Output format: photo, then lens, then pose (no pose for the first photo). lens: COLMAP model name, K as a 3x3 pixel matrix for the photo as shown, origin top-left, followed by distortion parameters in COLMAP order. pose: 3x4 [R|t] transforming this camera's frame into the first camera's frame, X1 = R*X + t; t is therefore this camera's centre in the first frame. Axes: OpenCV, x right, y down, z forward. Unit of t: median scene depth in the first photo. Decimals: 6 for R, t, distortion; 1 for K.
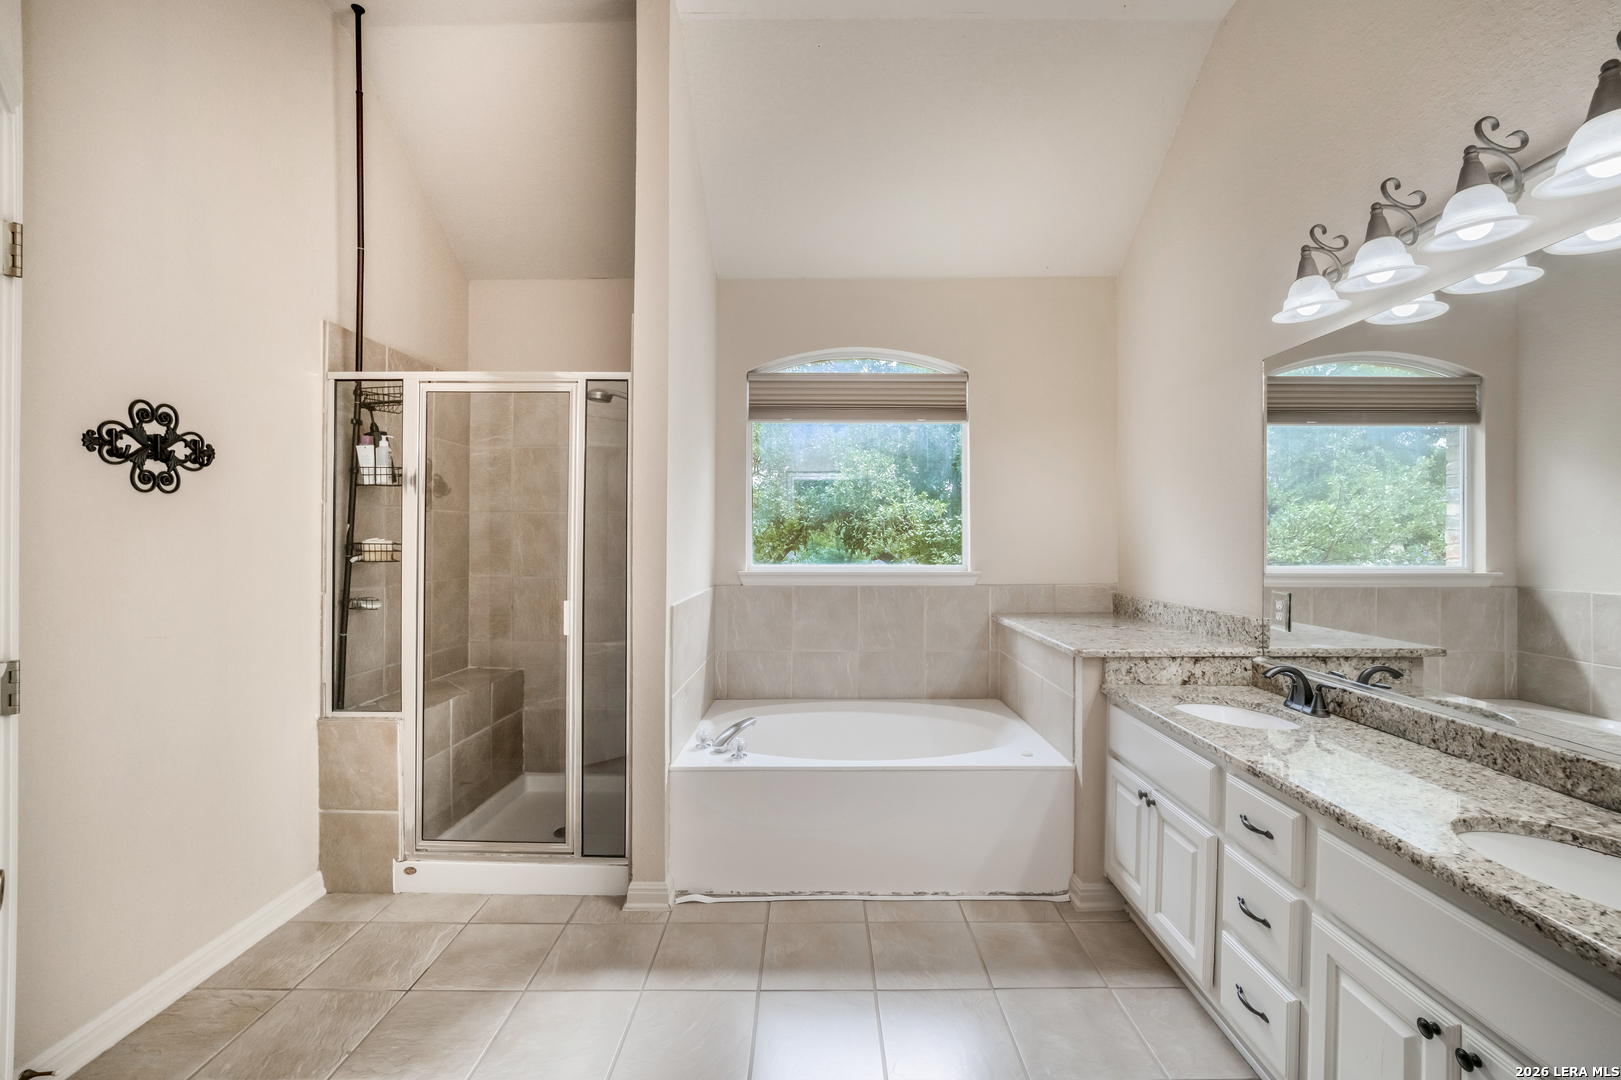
lens RADIAL K [[648.4, 0, 812.2], [0, 648.4, 540.9], [0, 0, 1]] dist [-0.030343, 0.008553]
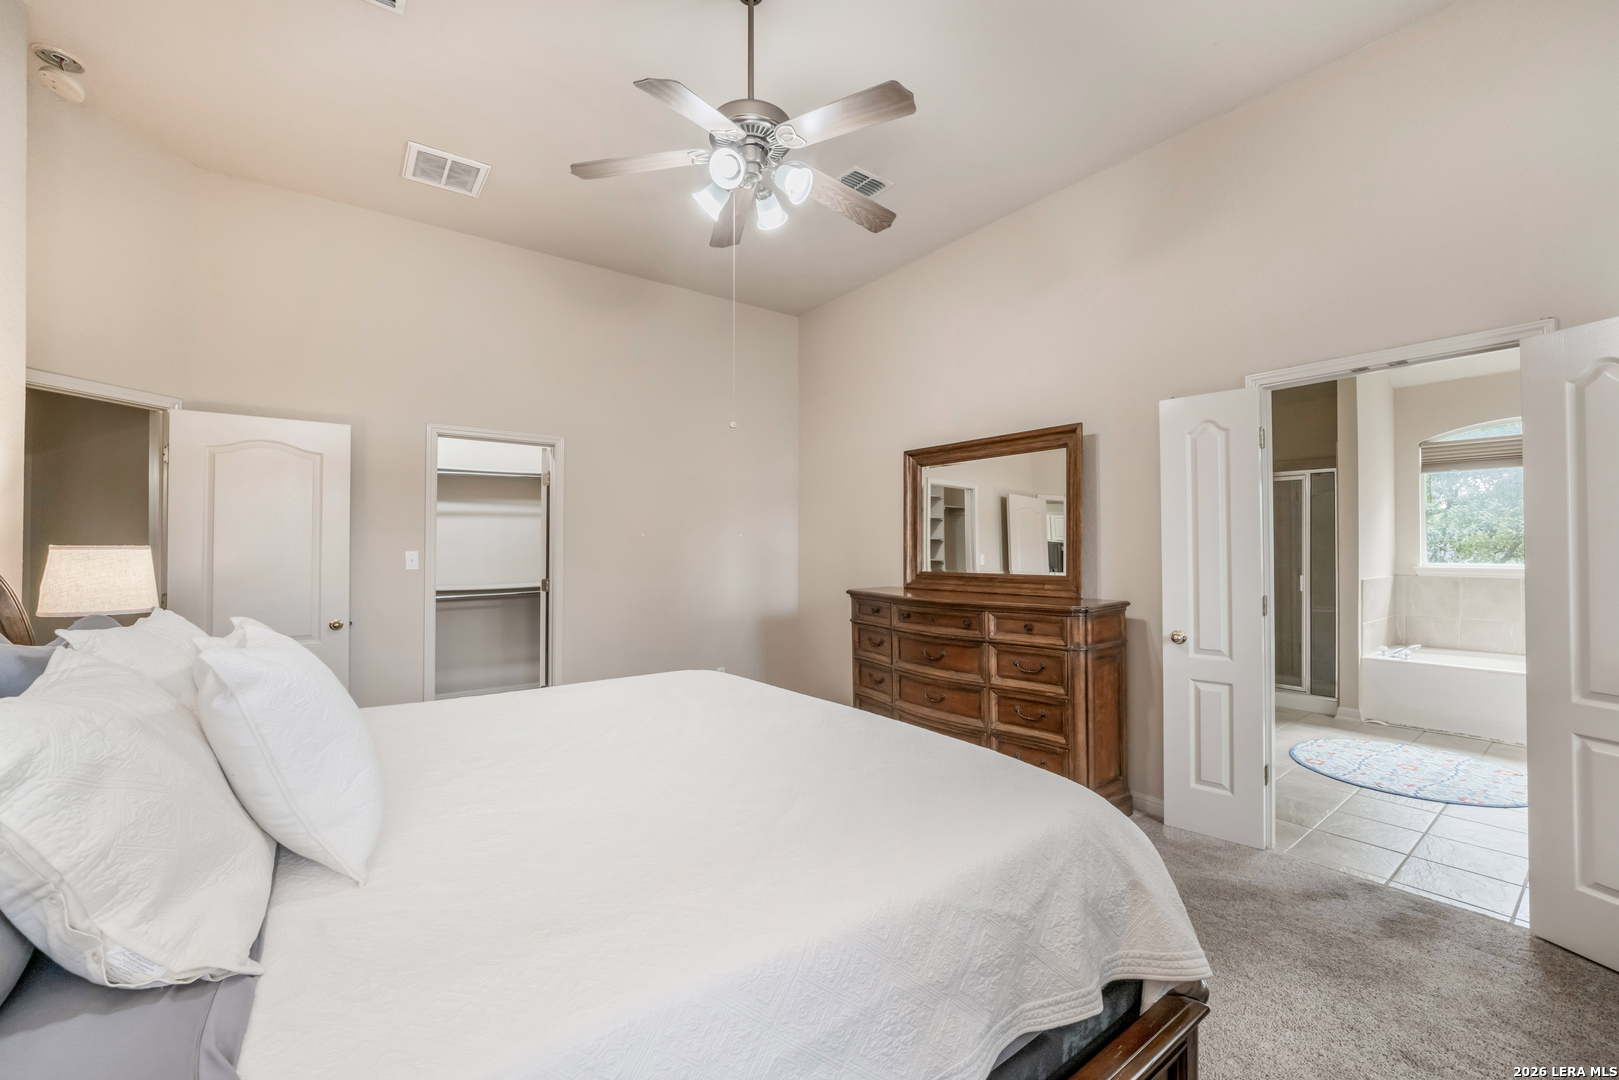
lens RADIAL K [[659.9, 0, 809.5], [0, 659.9, 540.0], [0, 0, 1]] dist [-0.019746, 0.000055]
pose [[0.605295, -0.014697, -0.795866, 0.371259], [0.001293, 0.999846, -0.017481, 0.009646], [0.796001, 0.009552, 0.605221, -1.670825]]
